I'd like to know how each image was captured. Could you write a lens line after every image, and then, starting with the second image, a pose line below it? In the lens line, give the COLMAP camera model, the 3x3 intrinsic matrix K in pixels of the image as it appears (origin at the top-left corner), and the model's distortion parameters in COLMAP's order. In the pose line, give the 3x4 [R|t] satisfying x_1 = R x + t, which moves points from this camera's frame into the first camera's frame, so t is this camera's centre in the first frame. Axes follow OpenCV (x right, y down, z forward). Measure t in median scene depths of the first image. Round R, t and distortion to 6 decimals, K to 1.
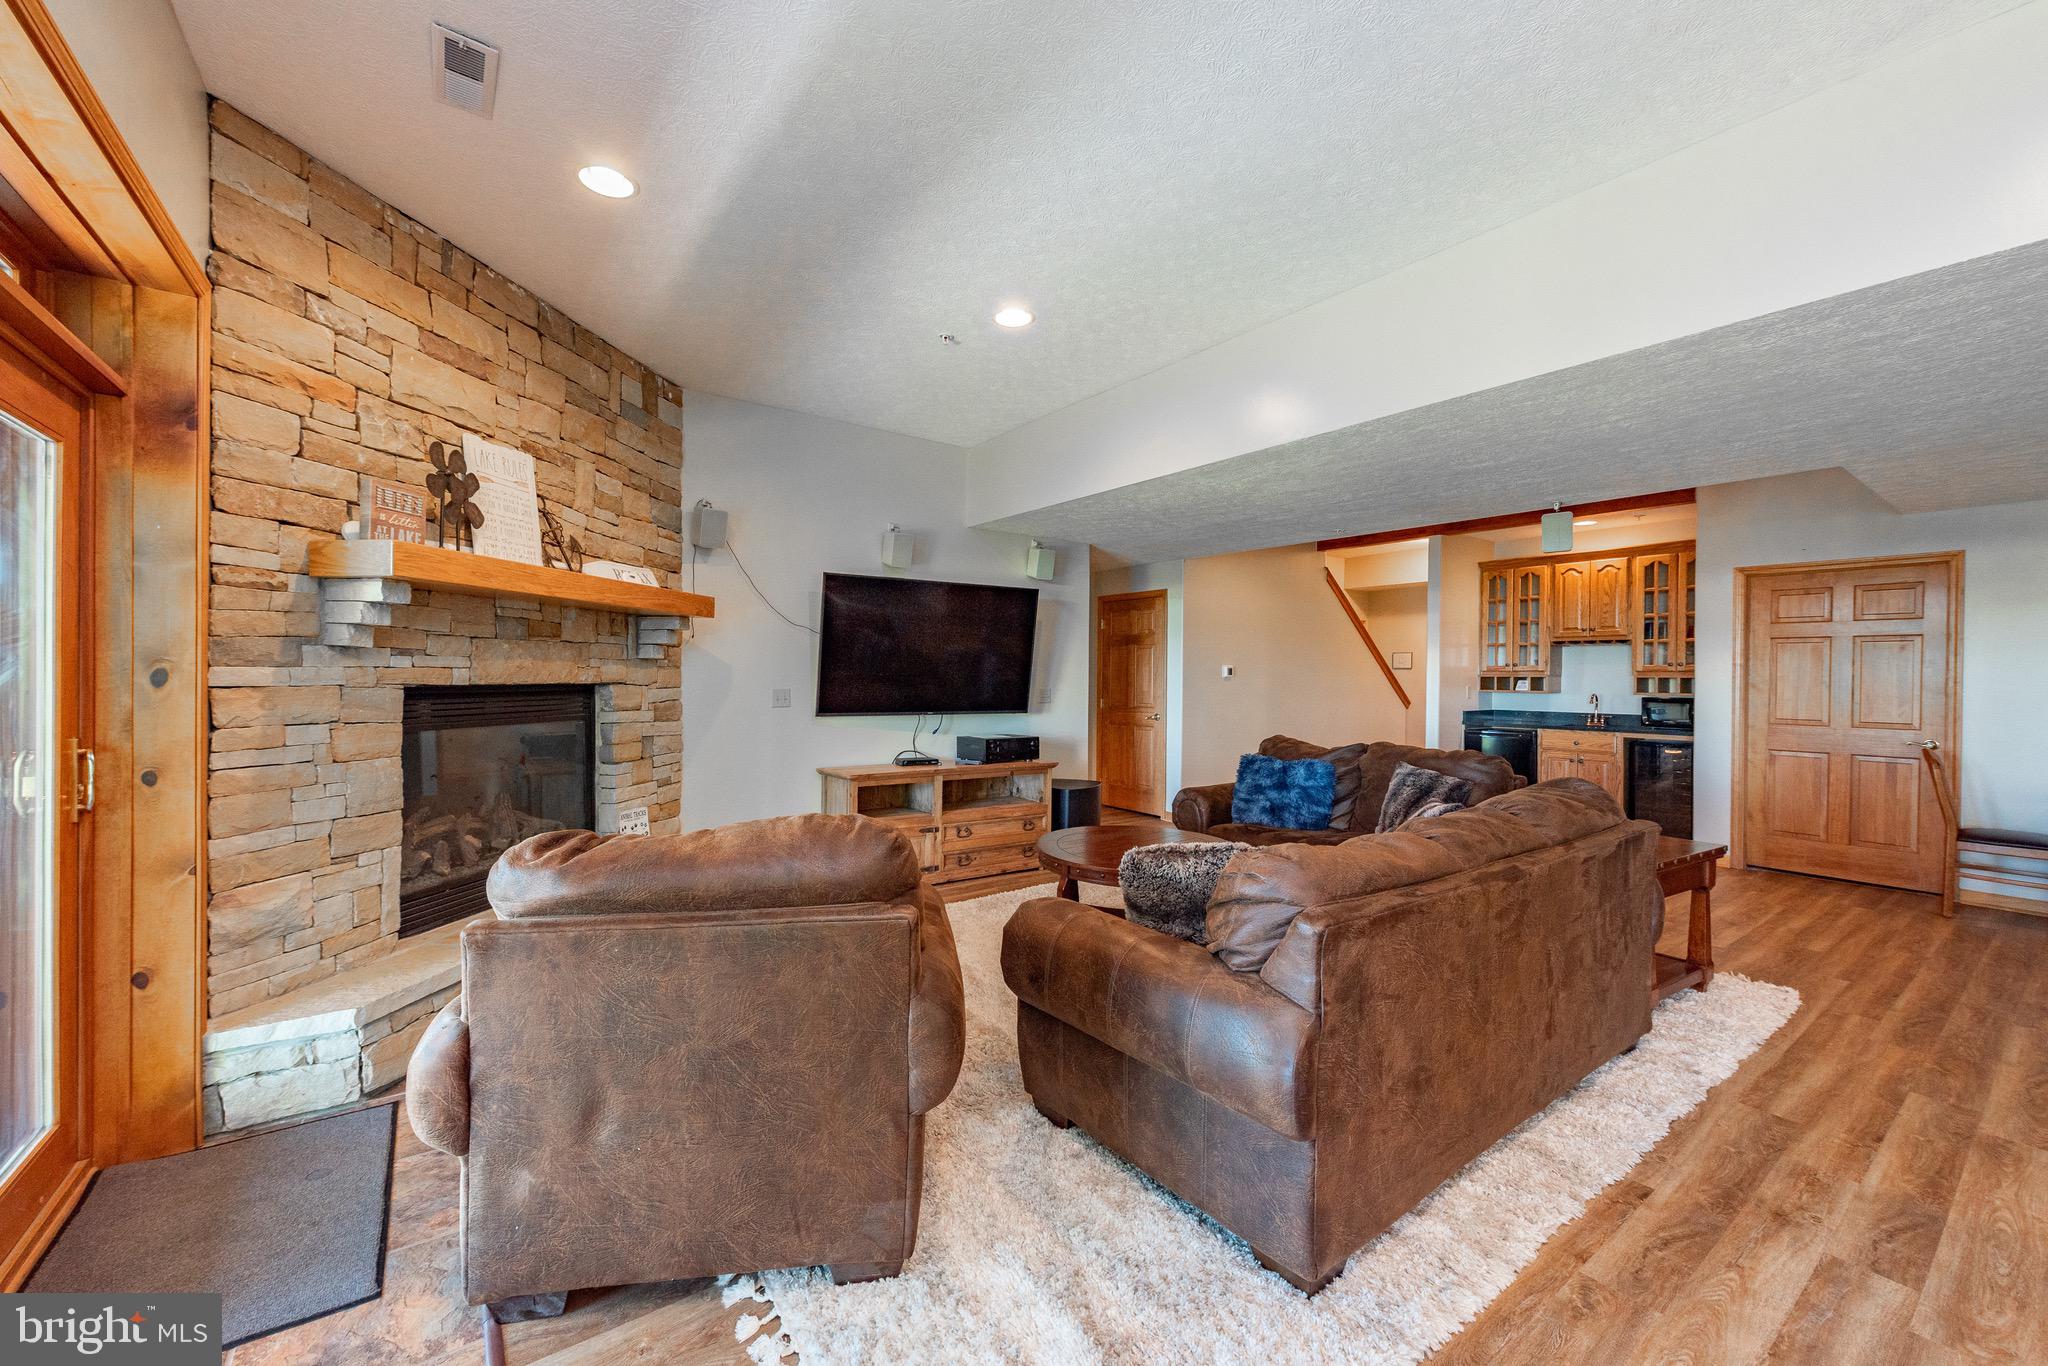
lens RADIAL K [[795.1, 0, 1004.1], [0, 795.1, 686.5], [0, 0, 1]] dist [0.000536, 0.000054]
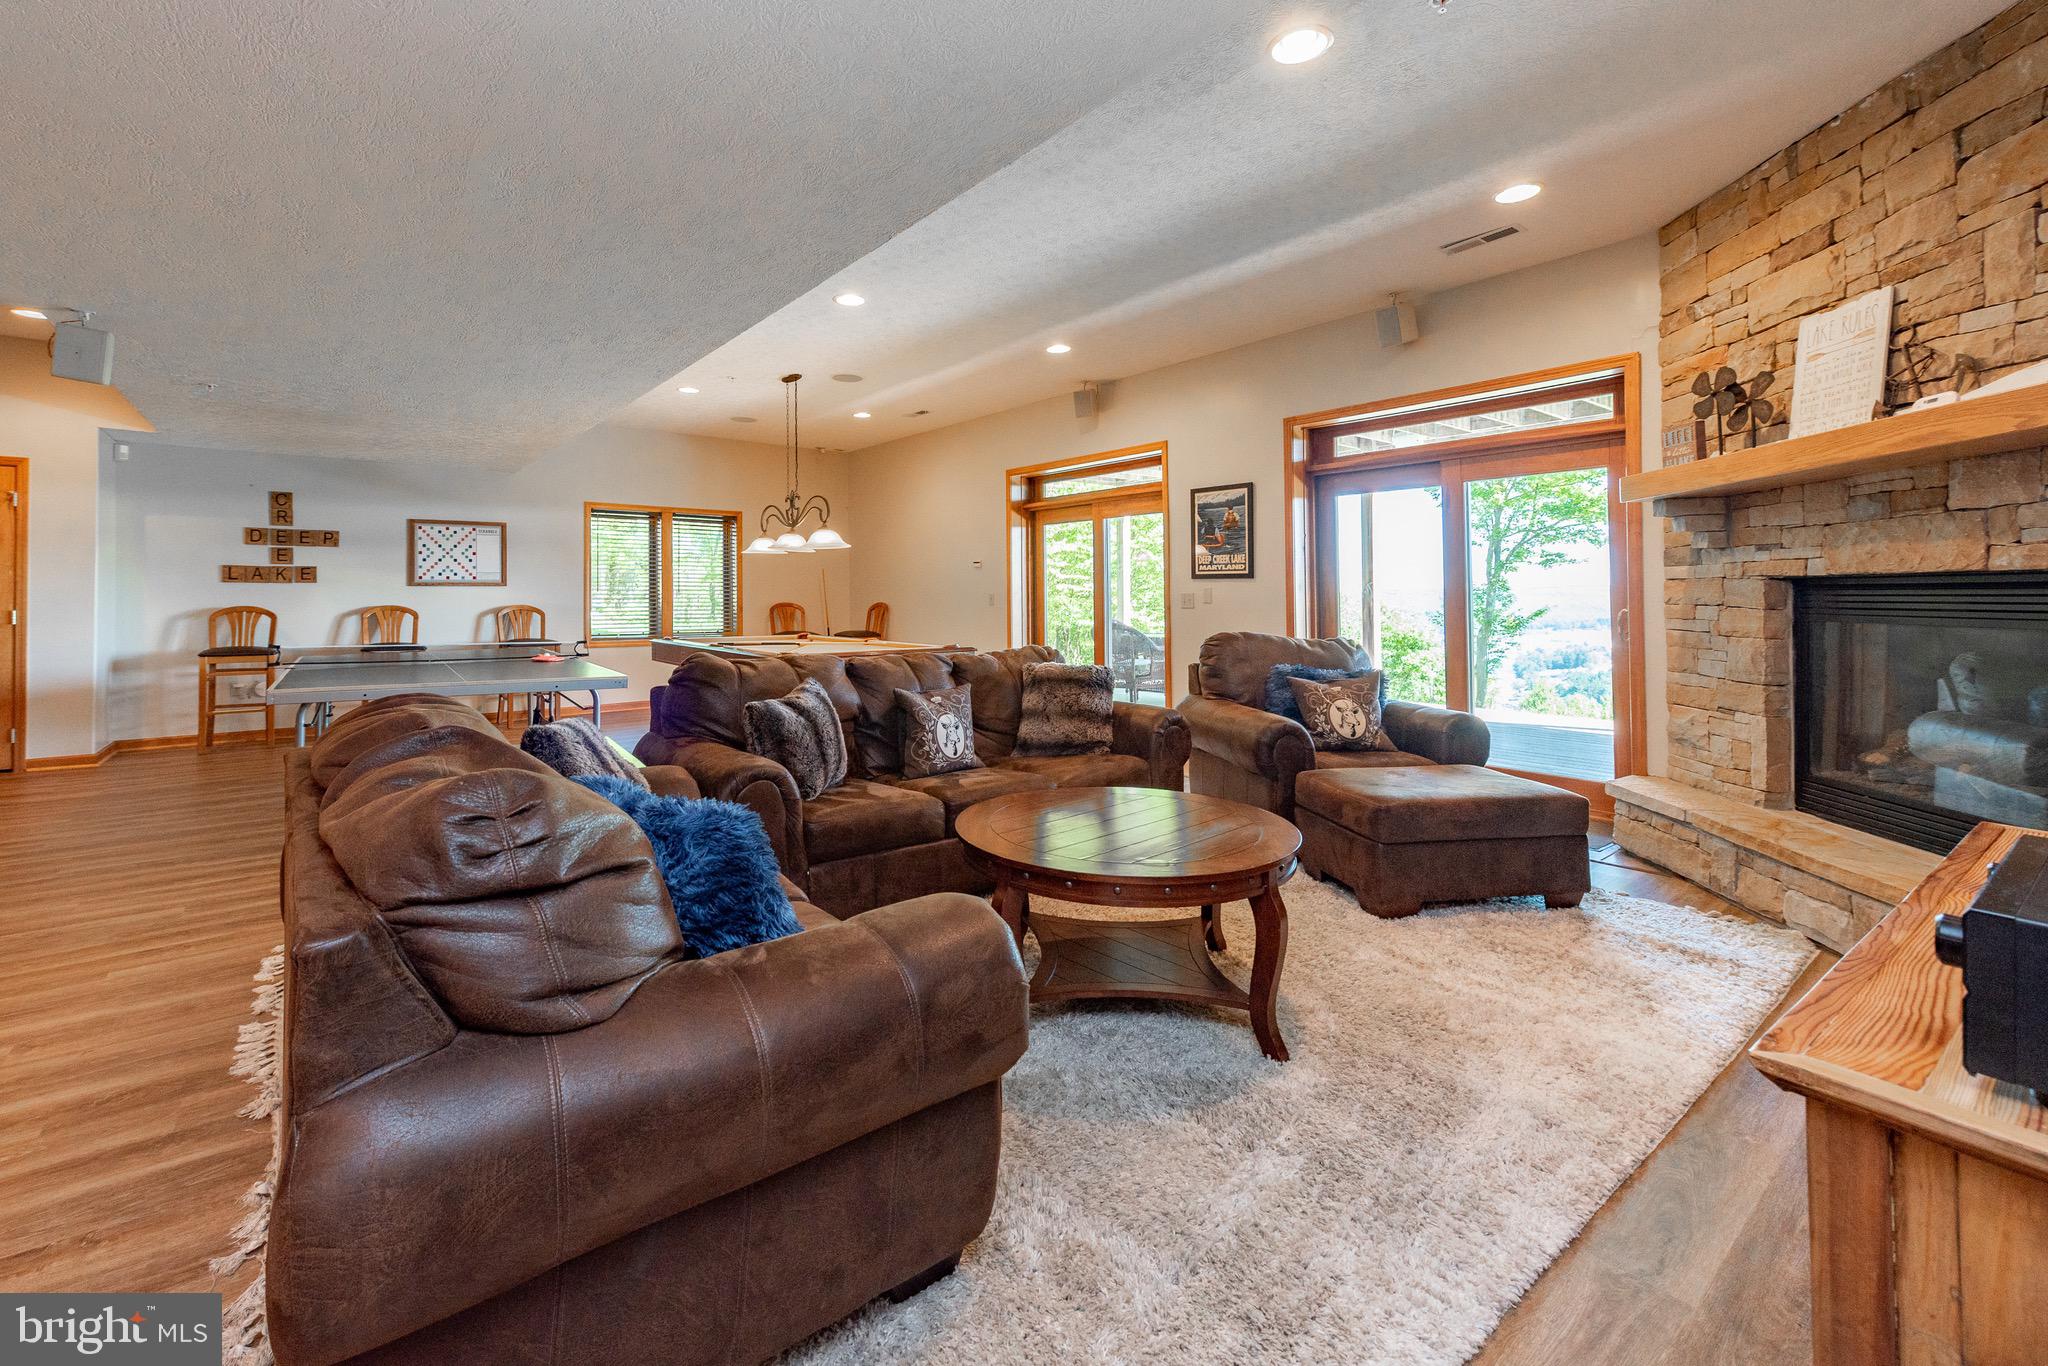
lens RADIAL K [[848.6, 0, 992.5], [0, 848.6, 587.8], [0, 0, 1]] dist [0.003347, -0.000685]
pose [[-0.997763, -0.006115, -0.066563, 0.416604], [-0.006393, 0.999972, 0.003962, 0.016319], [0.066537, 0.004379, -0.997774, 2.099166]]
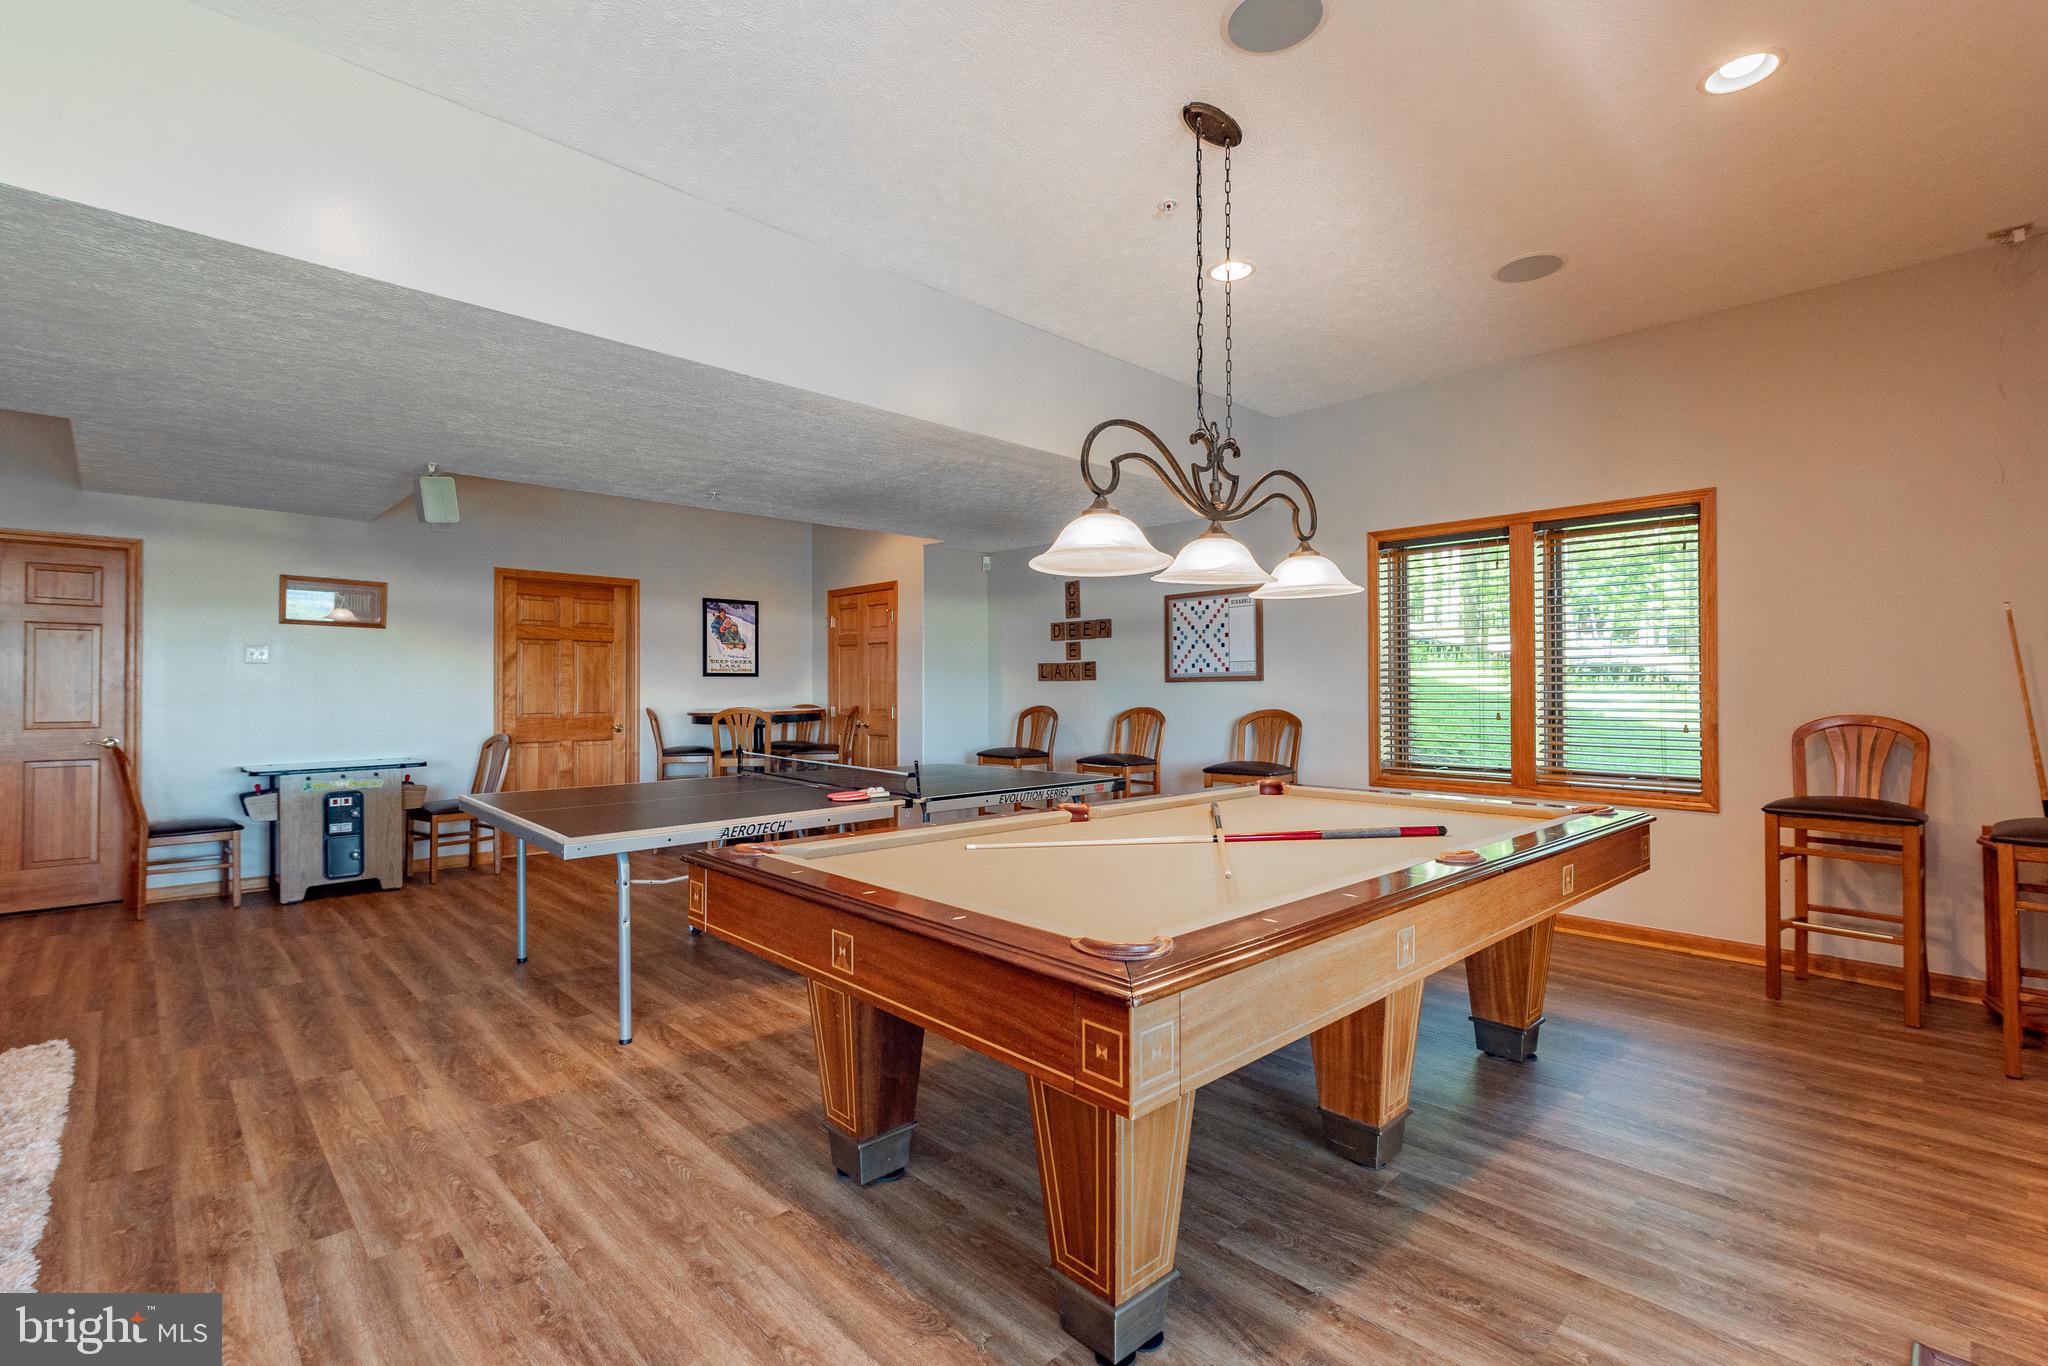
lens RADIAL K [[940.1, 0, 1010.0], [0, 940.1, 686.1], [0, 0, 1]] dist [-0.002001, -0.000396]
pose [[-0.153246, -0.002454, 0.988185, -0.103948], [0.017221, 0.999838, 0.005154, 0.023660], [-0.988038, 0.017808, -0.153179, 0.153123]]
